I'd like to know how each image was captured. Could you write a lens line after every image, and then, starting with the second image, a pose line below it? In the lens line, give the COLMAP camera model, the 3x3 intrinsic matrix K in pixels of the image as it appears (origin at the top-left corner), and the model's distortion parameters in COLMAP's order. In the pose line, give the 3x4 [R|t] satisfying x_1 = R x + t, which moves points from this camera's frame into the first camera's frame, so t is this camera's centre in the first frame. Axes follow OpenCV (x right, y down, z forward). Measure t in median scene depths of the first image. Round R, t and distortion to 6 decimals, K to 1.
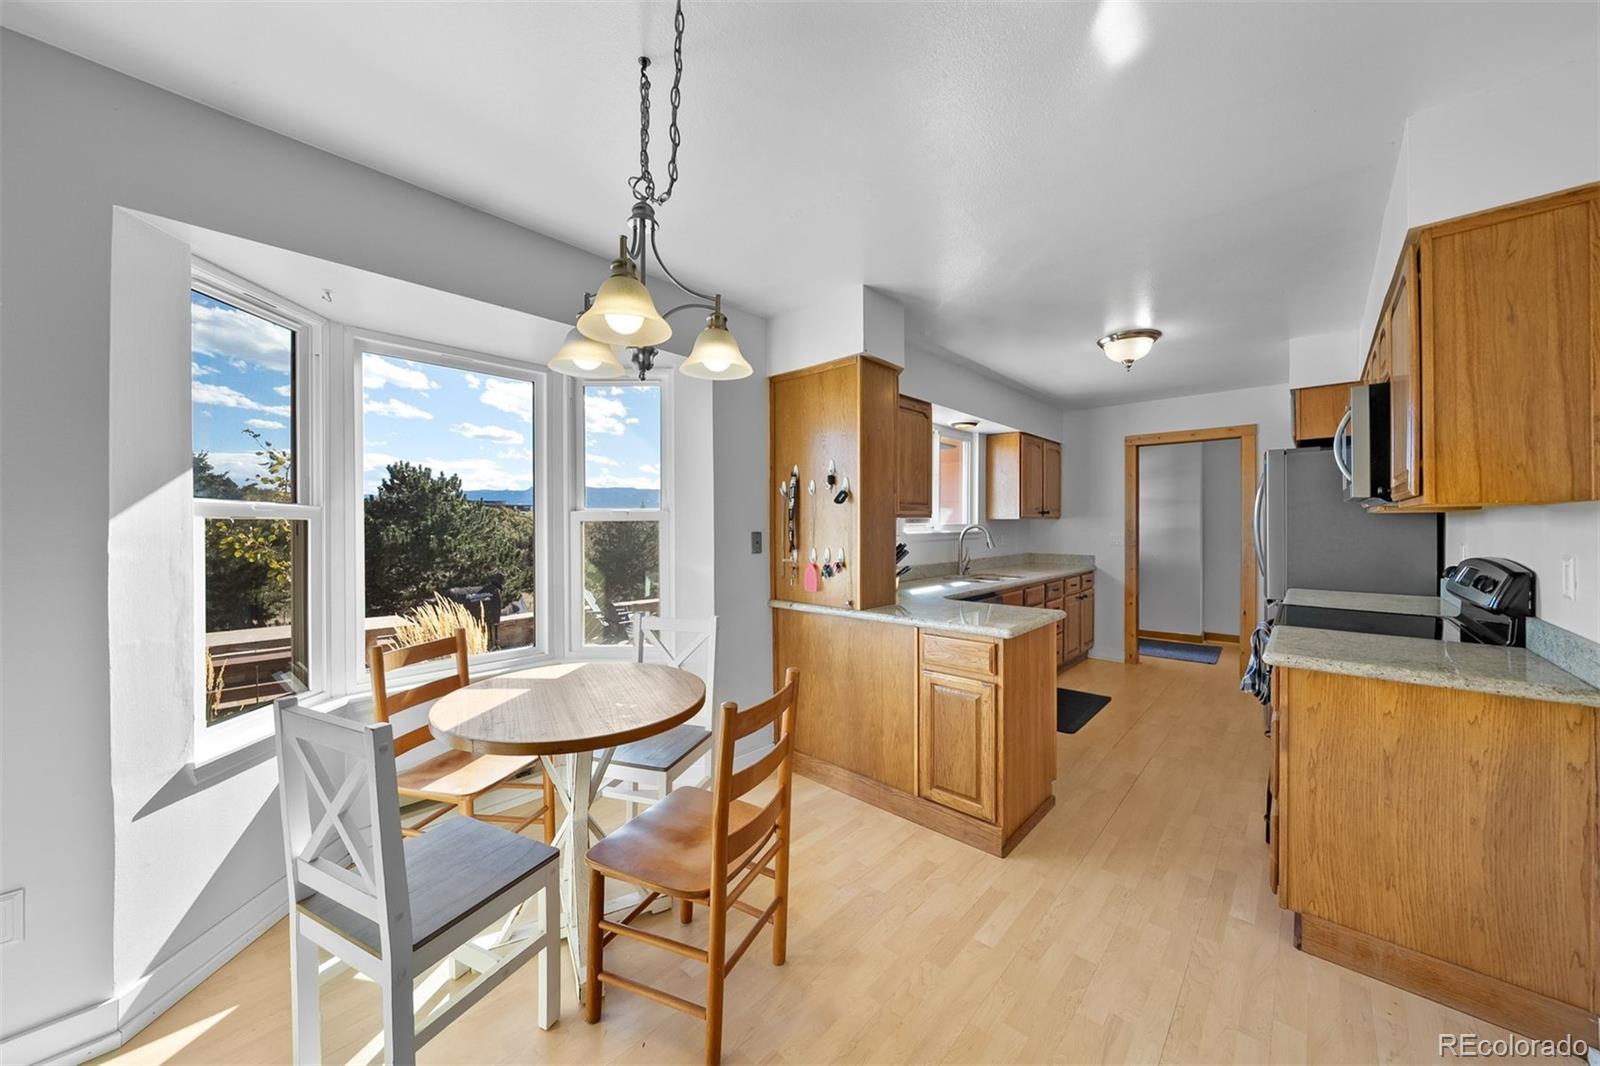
lens RADIAL K [[554.8, 0, 800.0], [0, 554.8, 533.0], [0, 0, 1]] dist [-0.000192, -0.000191]
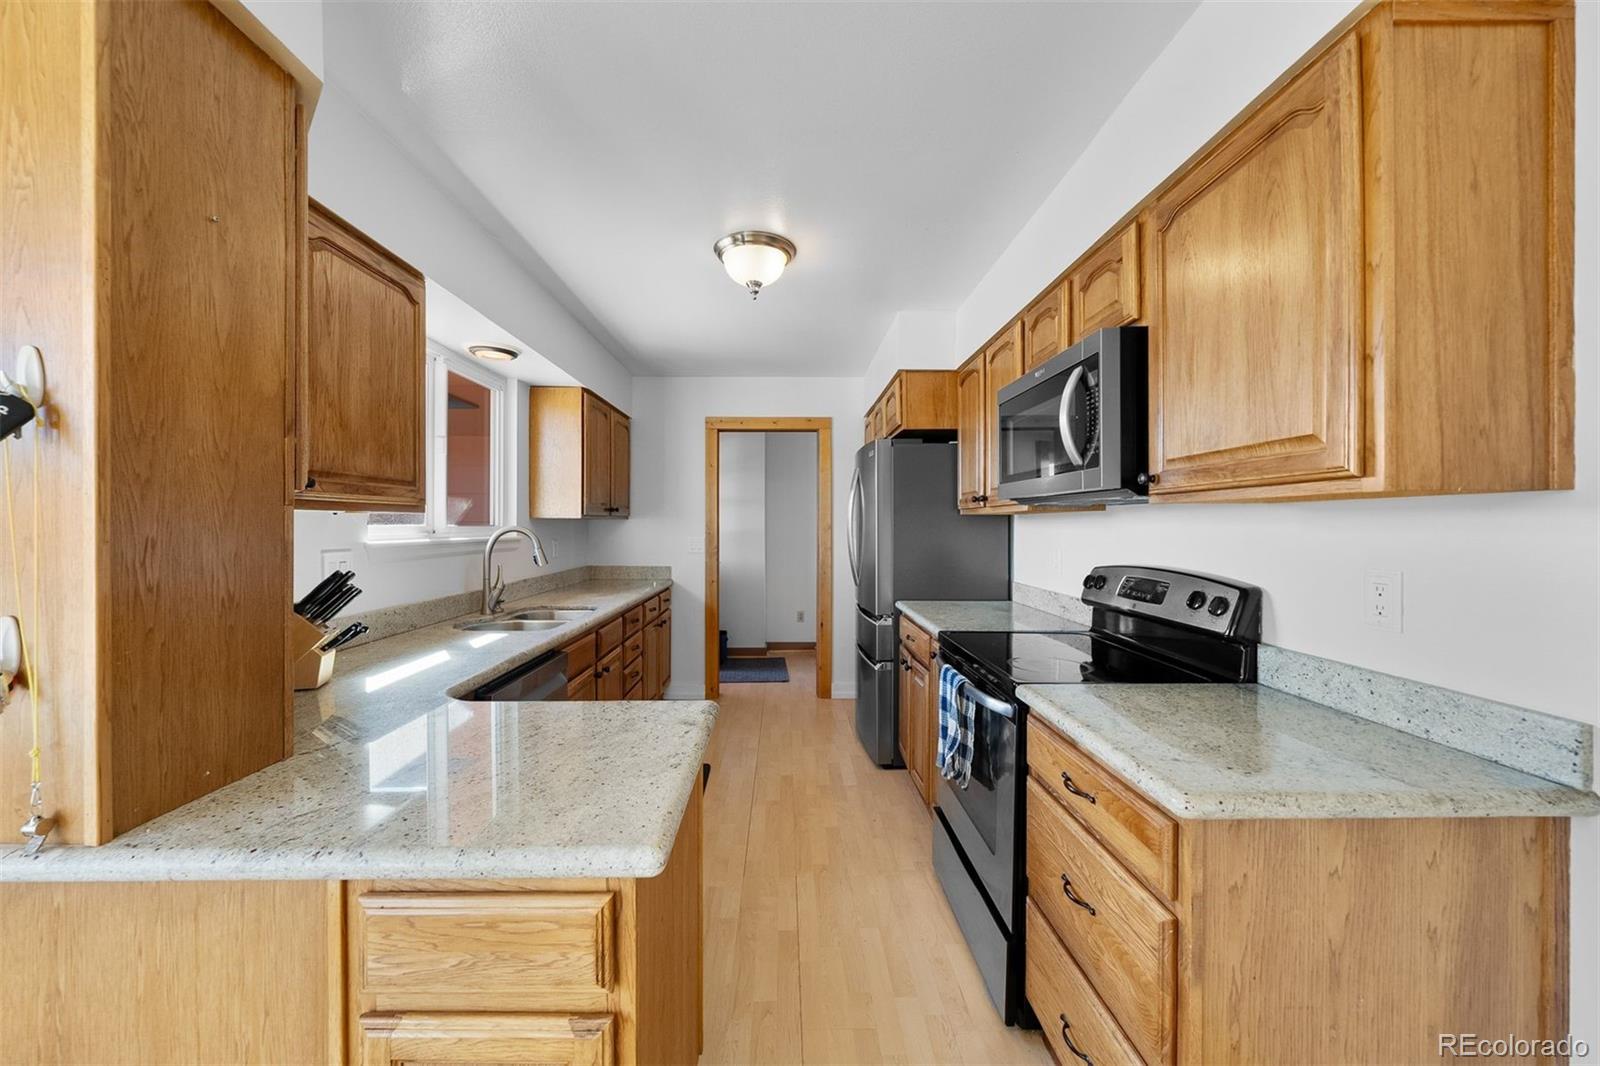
lens RADIAL K [[593.0, 0, 778.6], [0, 593.0, 524.7], [0, 0, 1]] dist [-0.002516, -0.000328]
pose [[0.735456, 0.003354, 0.677564, 0.153692], [0.008829, 0.999855, -0.014533, -0.008491], [-0.677515, 0.016671, 0.735320, 0.553236]]
